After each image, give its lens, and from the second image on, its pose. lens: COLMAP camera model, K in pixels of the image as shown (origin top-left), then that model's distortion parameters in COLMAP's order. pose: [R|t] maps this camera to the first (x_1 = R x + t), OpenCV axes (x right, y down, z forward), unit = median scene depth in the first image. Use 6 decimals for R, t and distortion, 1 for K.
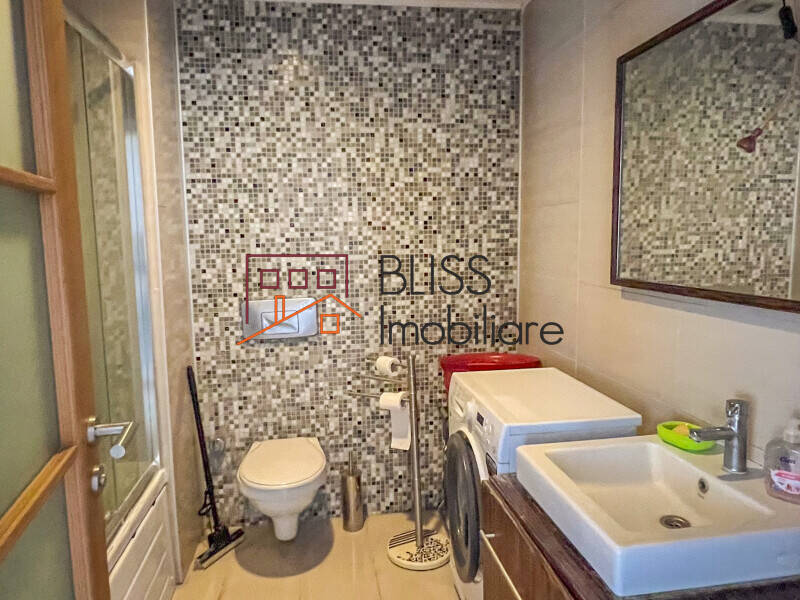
lens RADIAL K [[567.3, 0, 400.0], [0, 567.3, 300.0], [0, 0, 1]] dist [-0.003229, -0.002781]
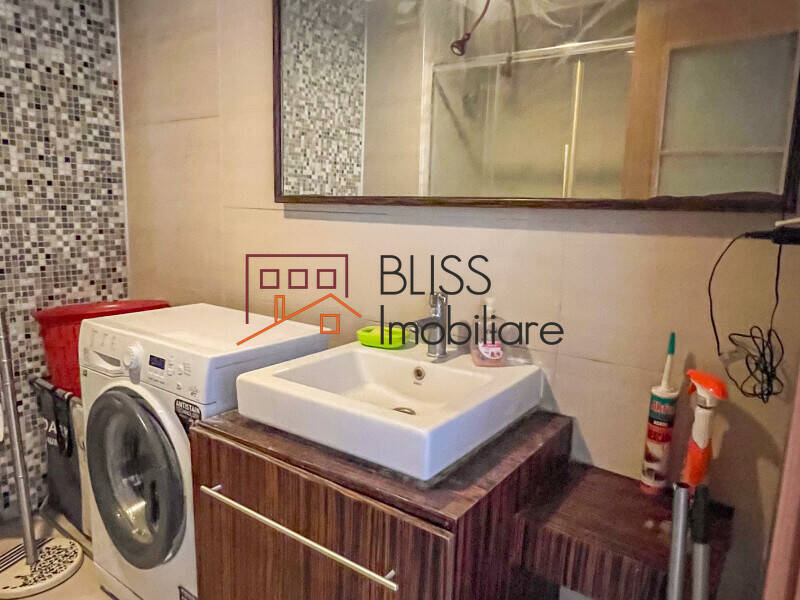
lens RADIAL K [[567.3, 0, 400.0], [0, 567.3, 300.0], [0, 0, 1]] dist [-0.003229, -0.002781]
pose [[0.710984, -0.081989, 0.698412, -0.099392], [0.043727, 0.996412, 0.072458, 0.050496], [-0.701847, -0.020977, 0.712019, 0.122172]]
